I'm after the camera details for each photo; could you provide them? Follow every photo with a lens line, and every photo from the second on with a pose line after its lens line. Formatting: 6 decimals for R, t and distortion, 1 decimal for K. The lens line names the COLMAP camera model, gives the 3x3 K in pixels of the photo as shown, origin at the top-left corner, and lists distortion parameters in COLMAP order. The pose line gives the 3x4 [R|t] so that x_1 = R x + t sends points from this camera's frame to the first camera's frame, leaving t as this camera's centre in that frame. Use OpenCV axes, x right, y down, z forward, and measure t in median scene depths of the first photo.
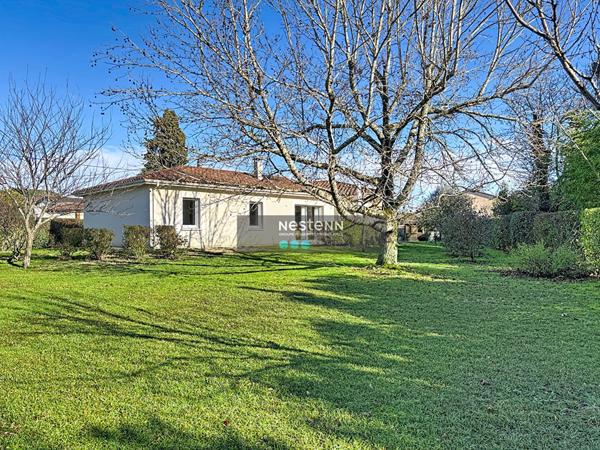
lens RADIAL K [[493.0, 0, 300.0], [0, 493.0, 225.0], [0, 0, 1]] dist [0.106386, -0.120986]
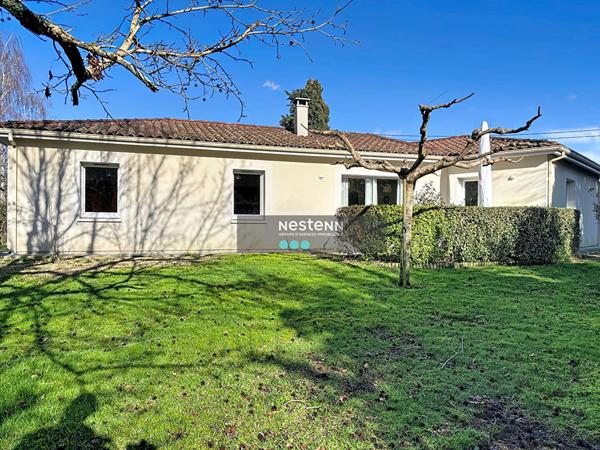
lens RADIAL K [[493.0, 0, 300.0], [0, 493.0, 225.0], [0, 0, 1]] dist [0.106386, -0.120986]
pose [[0.887247, 0.007008, -0.461241, 0.226215], [-0.000706, 0.999904, 0.013834, 0.005251], [0.461294, -0.011949, 0.887167, 0.606598]]
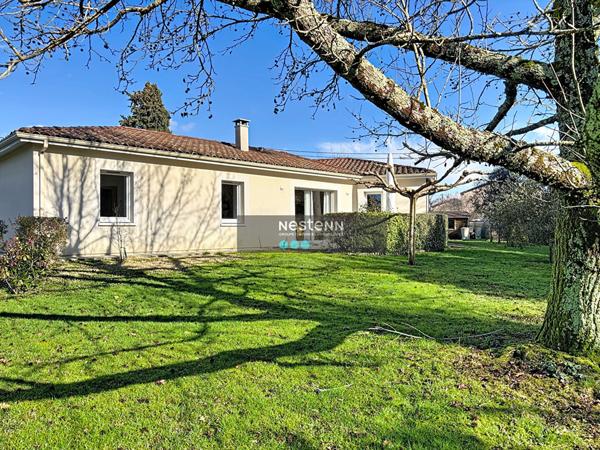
lens RADIAL K [[493.0, 0, 300.0], [0, 493.0, 225.0], [0, 0, 1]] dist [0.106386, -0.120986]
pose [[0.999950, 0.002337, -0.009764, 0.003914], [-0.002217, 0.999923, 0.012238, 0.000632], [0.009792, -0.012216, 0.999877, 0.409495]]
